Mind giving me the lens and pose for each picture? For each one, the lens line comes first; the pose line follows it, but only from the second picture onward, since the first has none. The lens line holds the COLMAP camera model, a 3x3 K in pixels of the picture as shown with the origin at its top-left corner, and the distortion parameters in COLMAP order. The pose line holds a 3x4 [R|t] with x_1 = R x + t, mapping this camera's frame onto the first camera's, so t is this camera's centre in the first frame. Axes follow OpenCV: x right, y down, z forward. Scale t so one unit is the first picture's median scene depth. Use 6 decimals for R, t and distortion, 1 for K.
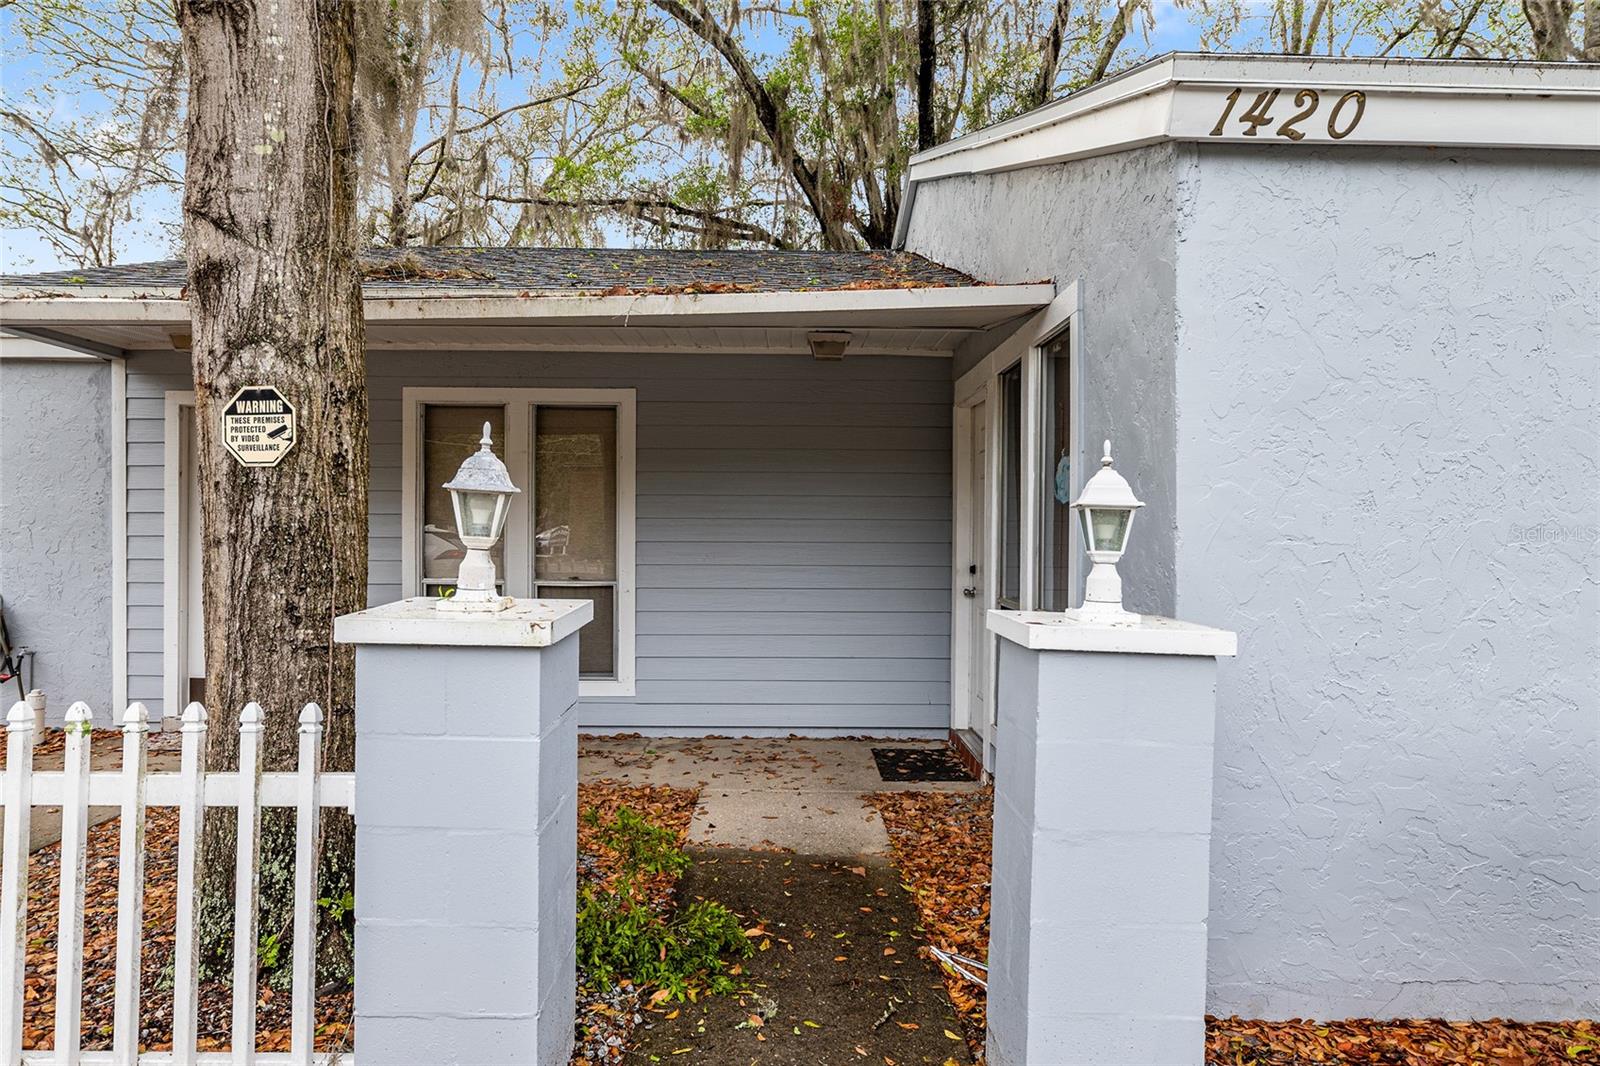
lens RADIAL K [[1013.9, 0, 800.0], [0, 1013.9, 528.8], [0, 0, 1]] dist [-0.000460, 0.000023]
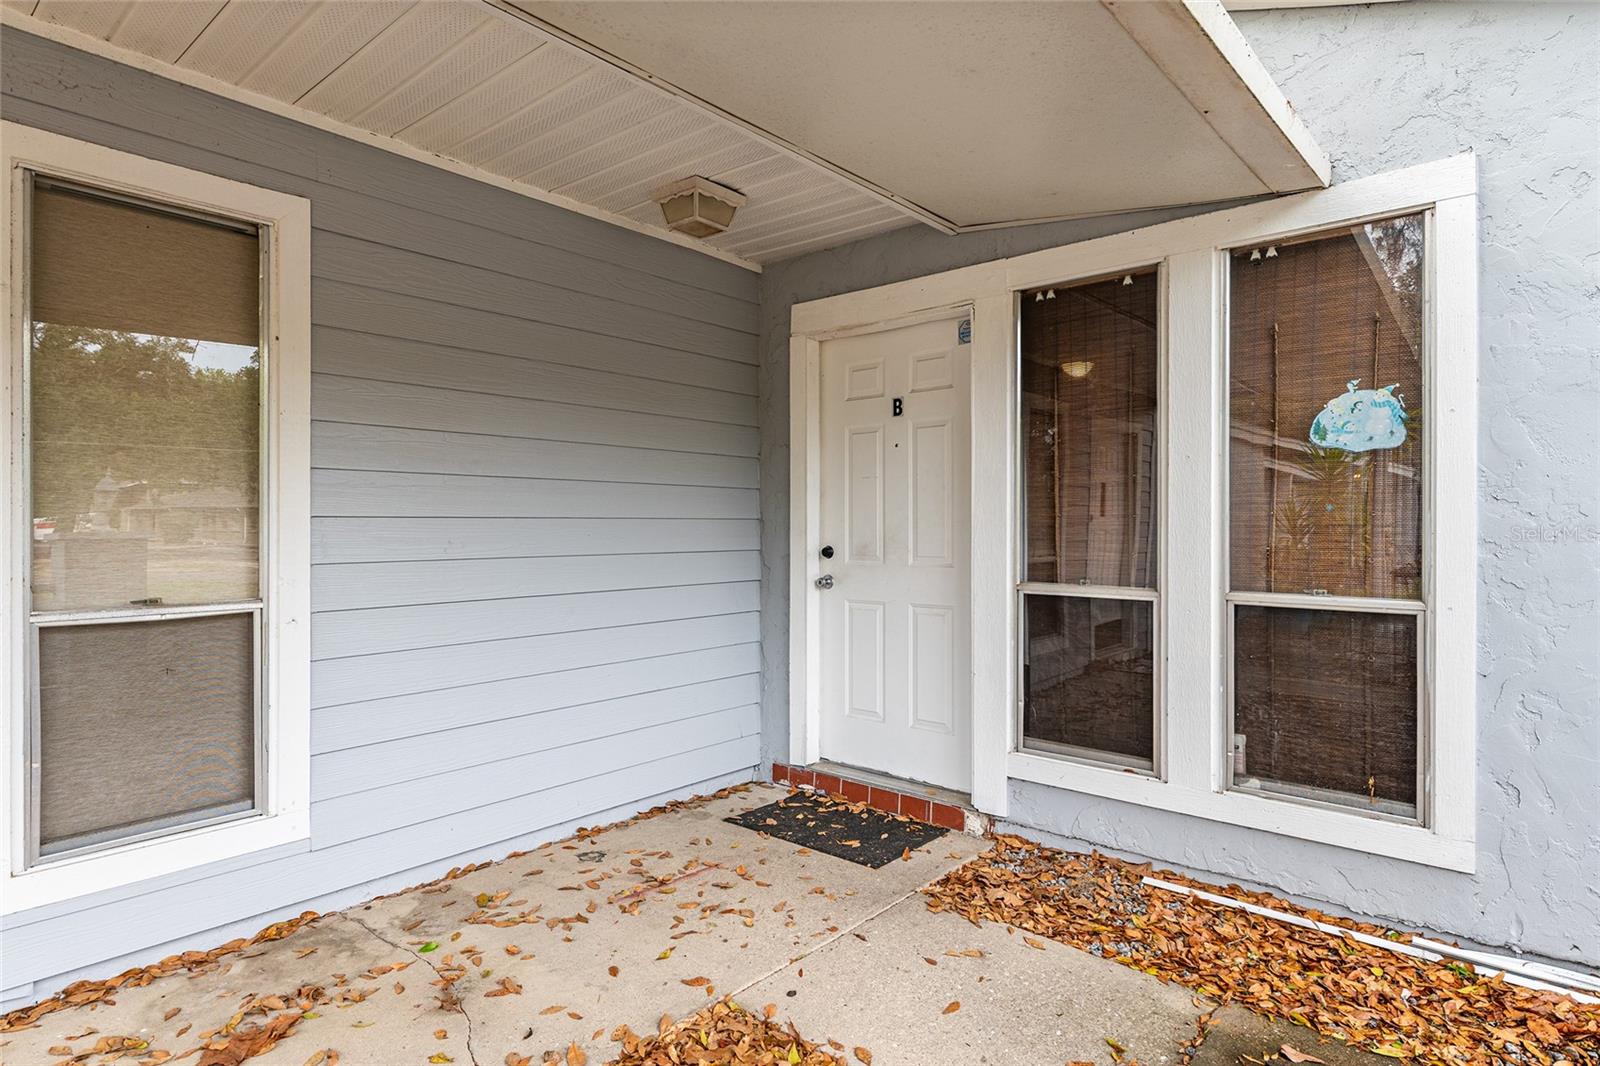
lens RADIAL K [[873.5, 0, 802.2], [0, 873.5, 526.4], [0, 0, 1]] dist [0.002891, 0.000132]
pose [[0.651534, -0.007604, 0.758581, -0.324824], [0.009622, 0.999952, 0.001759, 0.018575], [-0.758558, 0.006153, 0.651576, 0.549459]]
